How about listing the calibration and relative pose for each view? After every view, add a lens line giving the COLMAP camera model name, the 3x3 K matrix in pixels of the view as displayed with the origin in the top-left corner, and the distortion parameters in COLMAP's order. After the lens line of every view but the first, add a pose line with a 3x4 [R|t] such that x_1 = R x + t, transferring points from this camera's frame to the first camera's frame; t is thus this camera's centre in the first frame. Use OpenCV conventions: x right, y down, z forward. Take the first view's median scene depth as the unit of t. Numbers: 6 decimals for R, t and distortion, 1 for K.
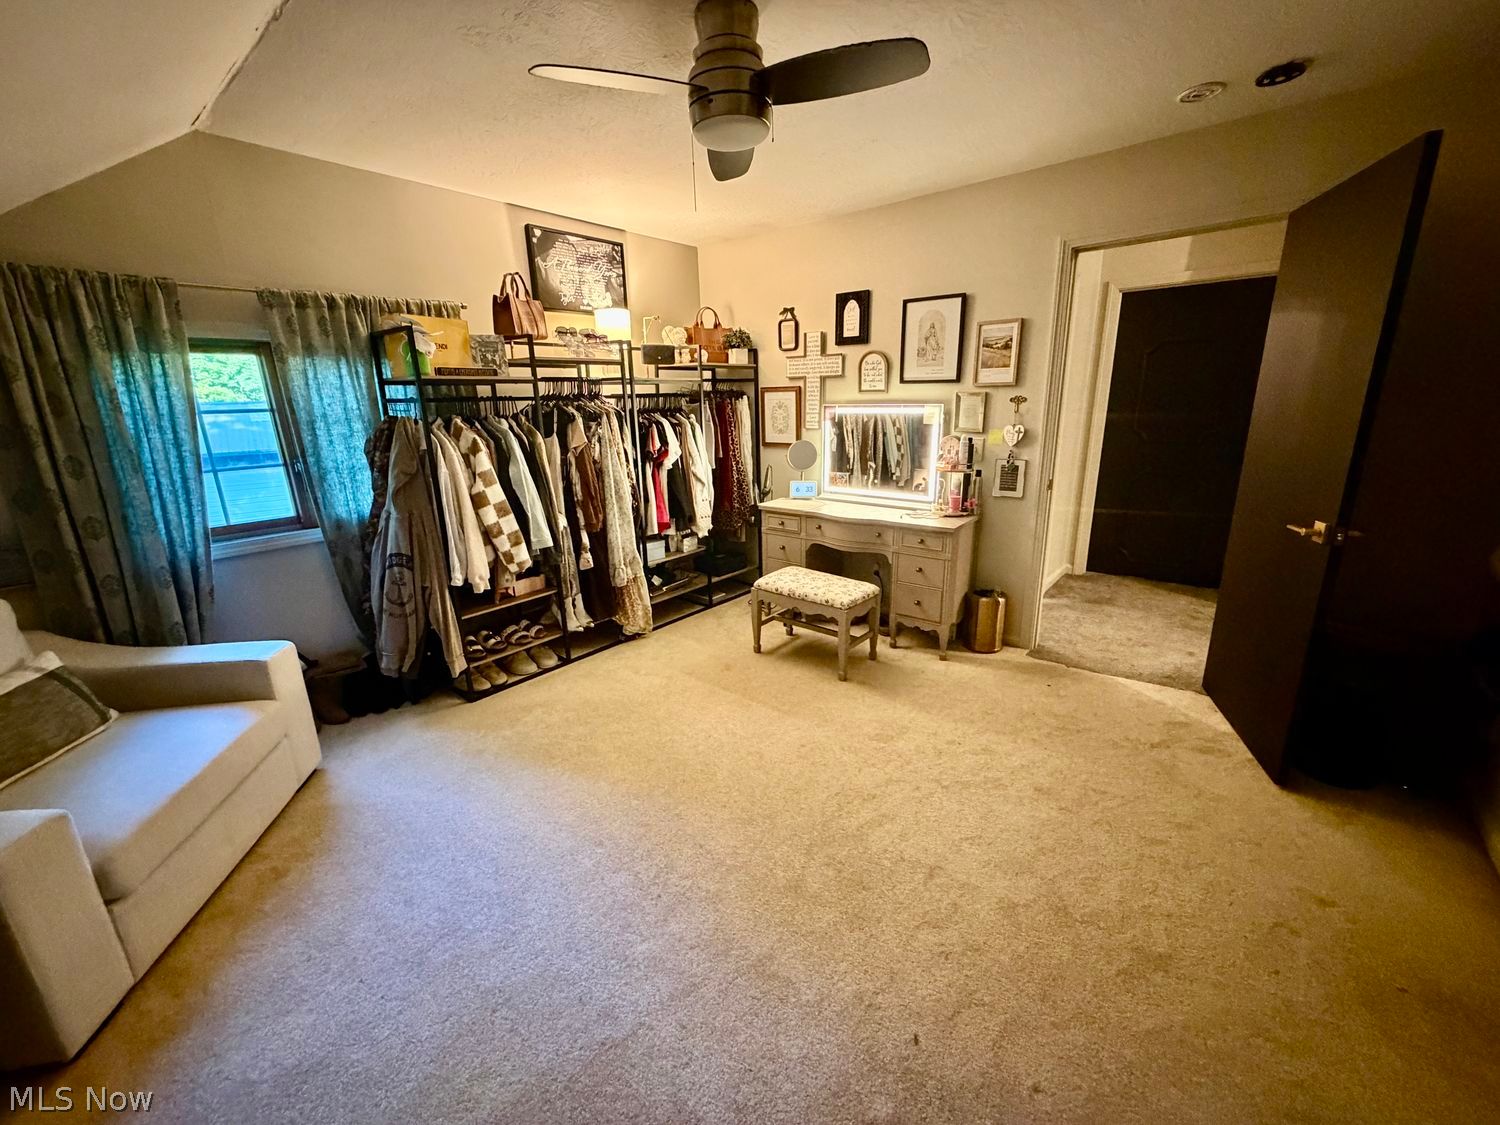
lens RADIAL K [[604.5, 0, 750.0], [0, 604.5, 562.5], [0, 0, 1]] dist [-0.002724, -0.000597]
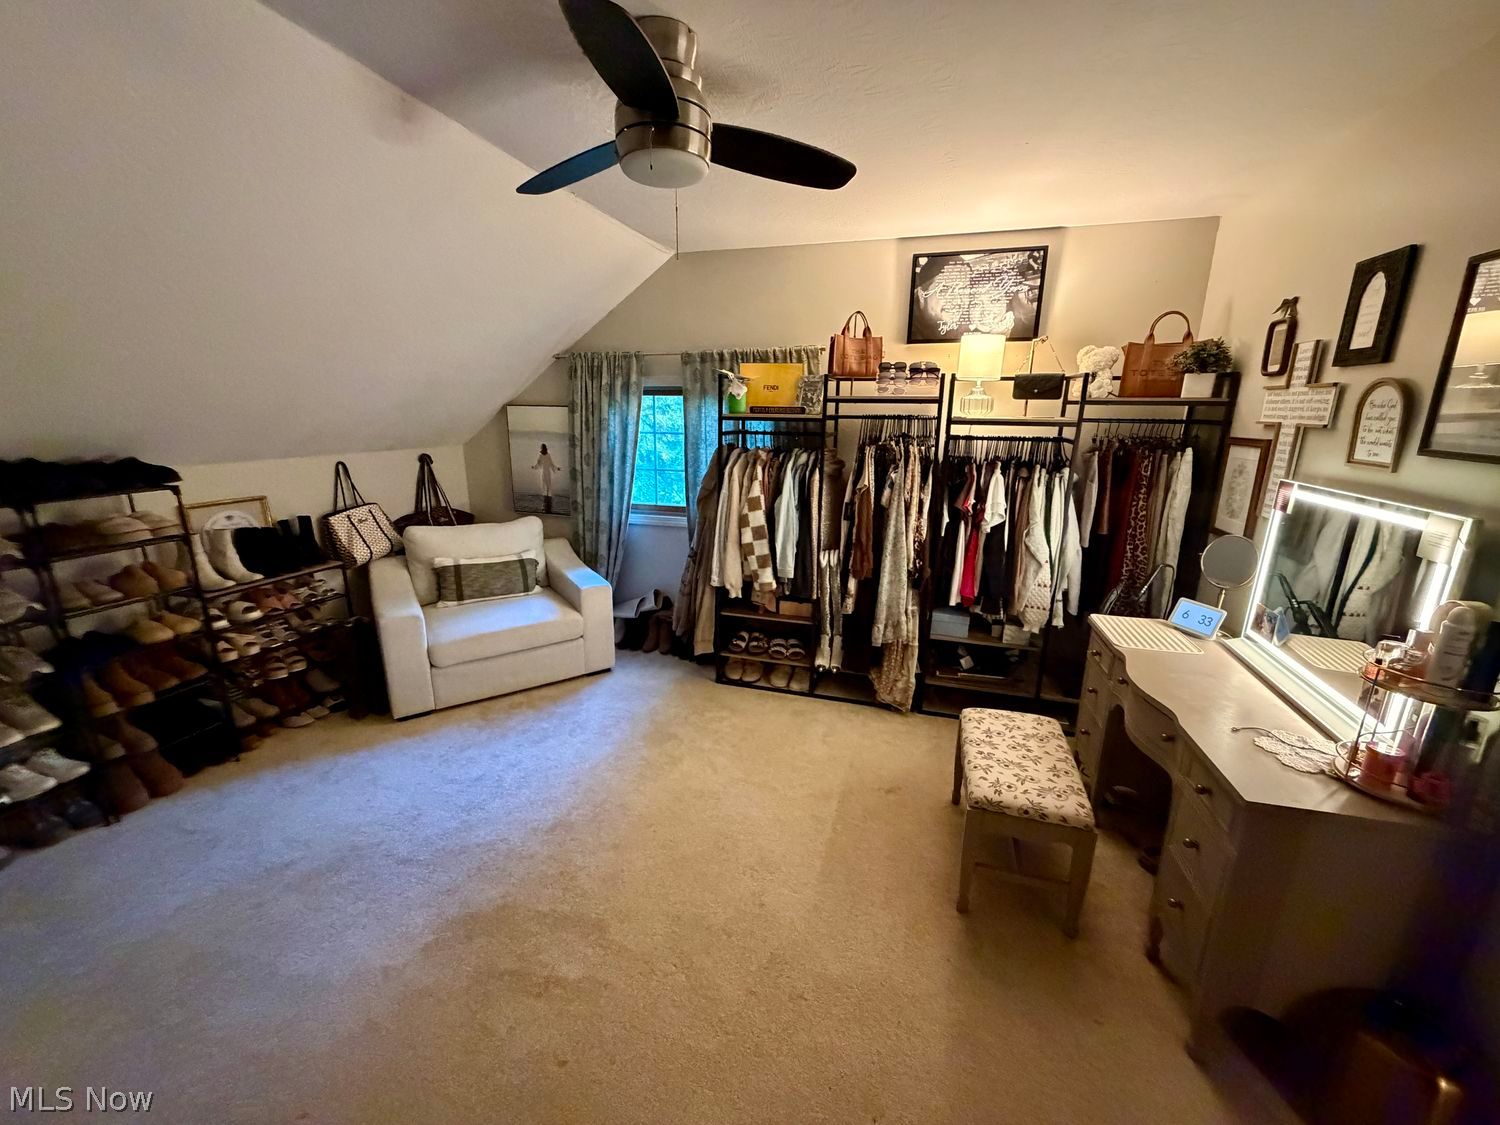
lens RADIAL K [[604.5, 0, 750.0], [0, 604.5, 562.5], [0, 0, 1]] dist [-0.002724, -0.000597]
pose [[0.387070, 0.253857, -0.886416, 0.499653], [-0.264232, 0.951572, 0.157135, -0.177066], [0.883379, 0.173397, 0.435402, 0.435943]]
